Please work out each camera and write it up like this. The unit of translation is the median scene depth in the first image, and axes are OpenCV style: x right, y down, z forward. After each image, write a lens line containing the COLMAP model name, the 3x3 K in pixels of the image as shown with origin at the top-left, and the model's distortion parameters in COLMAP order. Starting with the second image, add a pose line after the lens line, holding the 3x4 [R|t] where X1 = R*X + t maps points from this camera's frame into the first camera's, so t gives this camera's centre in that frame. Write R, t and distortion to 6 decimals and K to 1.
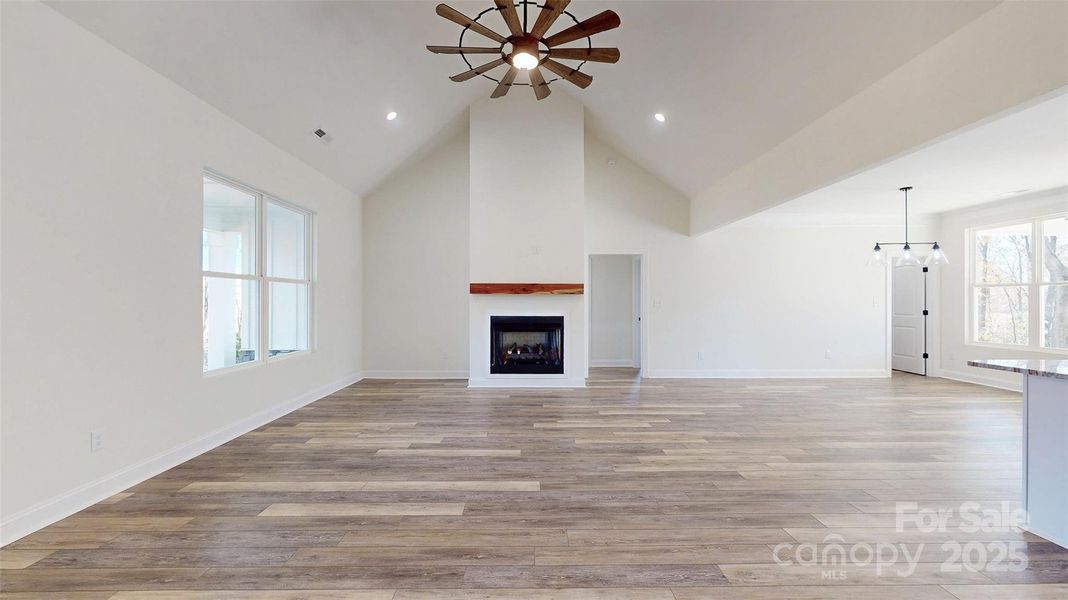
lens RADIAL K [[392.7, 0, 534.0], [0, 392.7, 296.8], [0, 0, 1]] dist [-0.002112, 0.000507]
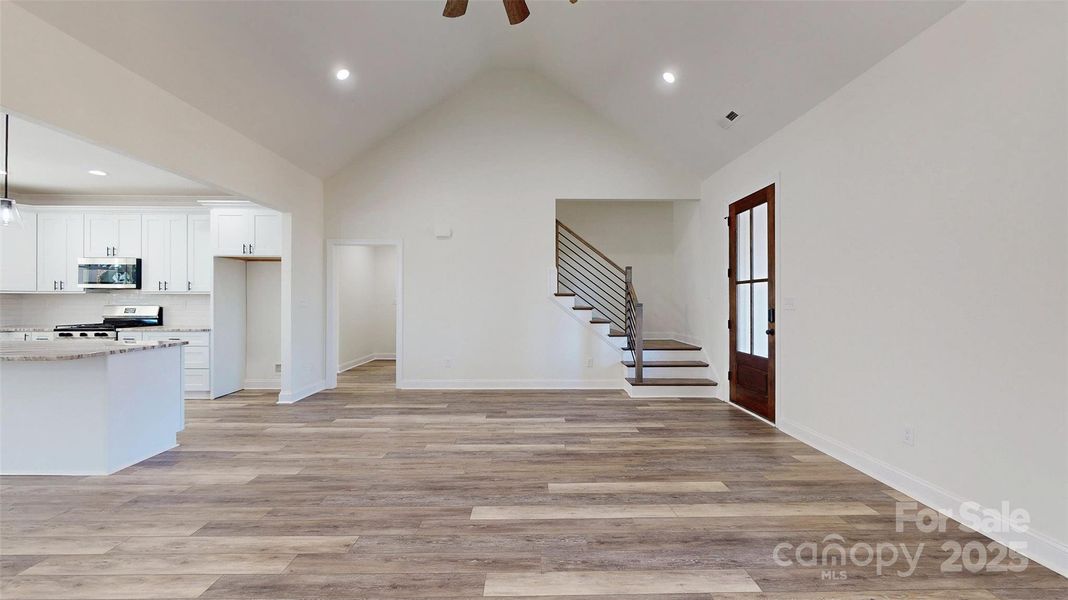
lens RADIAL K [[392.7, 0, 534.9], [0, 392.7, 300.4], [0, 0, 1]] dist [-0.002112, 0.000507]
pose [[-0.999997, -0.001537, -0.001795, -0.116186], [-0.001511, 0.999900, -0.014038, 0.024634], [0.001817, -0.014035, -0.999900, 1.779074]]
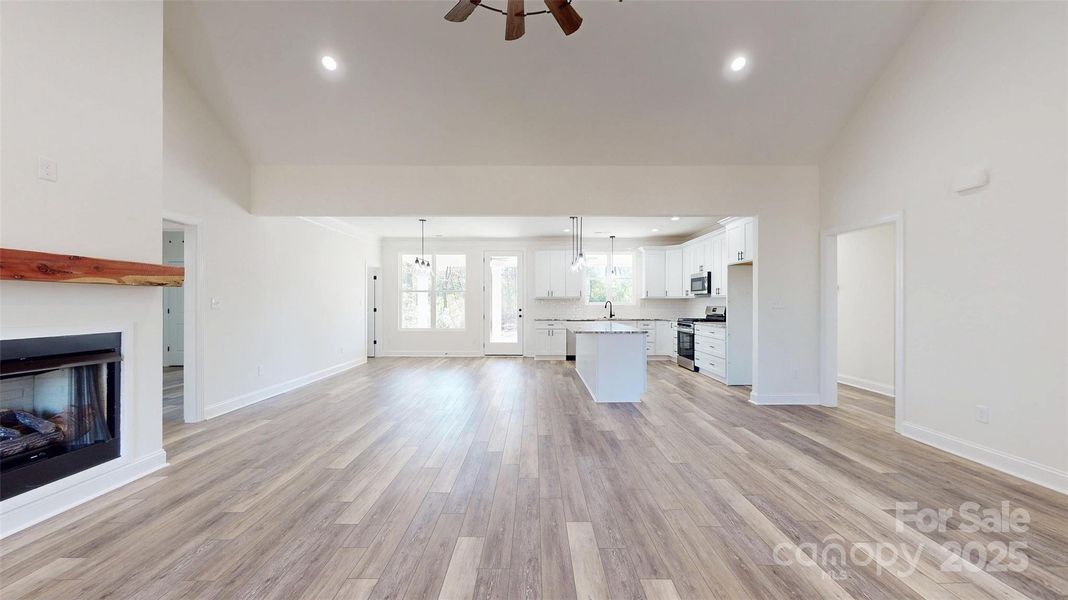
lens RADIAL K [[392.7, 0, 532.8], [0, 392.7, 305.6], [0, 0, 1]] dist [-0.002112, 0.000507]
pose [[0.014249, -0.008968, 0.999858, -0.778259], [-0.013161, 0.999871, 0.009156, 0.013874], [-0.999812, -0.013289, 0.014129, 1.037626]]
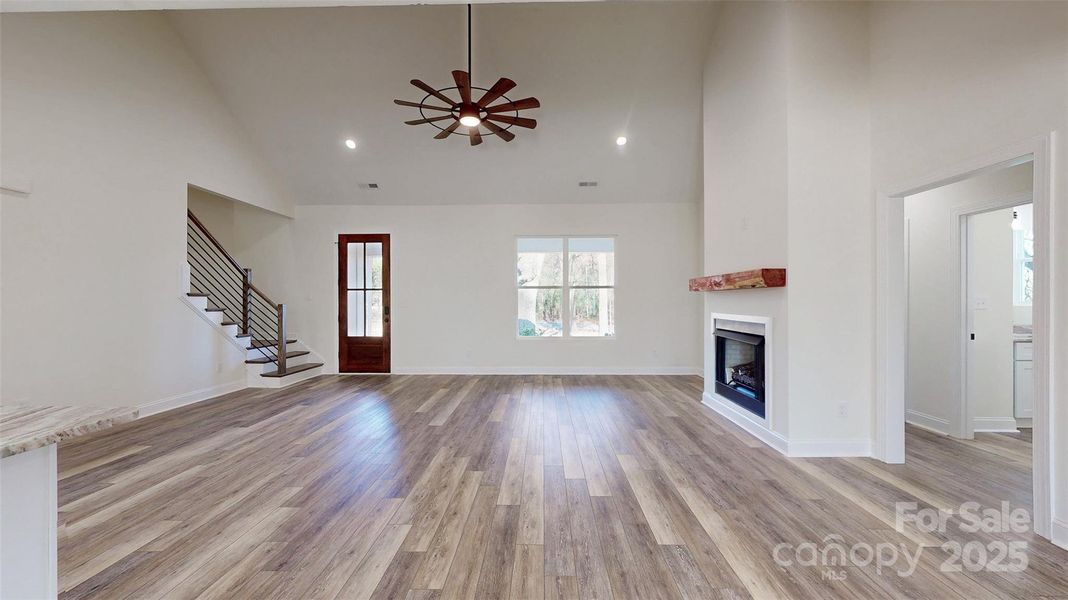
lens RADIAL K [[392.7, 0, 534.6], [0, 392.7, 302.2], [0, 0, 1]] dist [-0.002112, 0.000507]
pose [[-0.031726, -0.000238, -0.999497, 1.409357], [0.013384, 0.999910, -0.000663, 0.021481], [0.999407, -0.013398, -0.031720, 1.358919]]
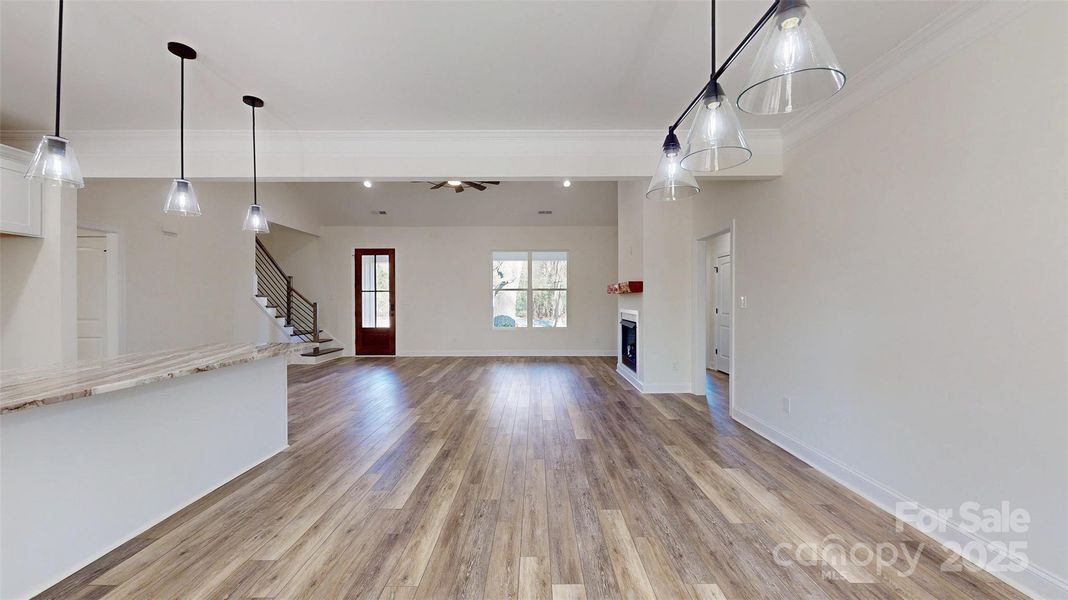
lens RADIAL K [[392.7, 0, 535.3], [0, 392.7, 303.6], [0, 0, 1]] dist [-0.002112, 0.000507]
pose [[-0.010925, 0.007375, -0.999913, 2.152702], [0.013039, 0.999889, 0.007232, 0.019390], [0.999855, -0.012959, -0.011020, 1.550015]]
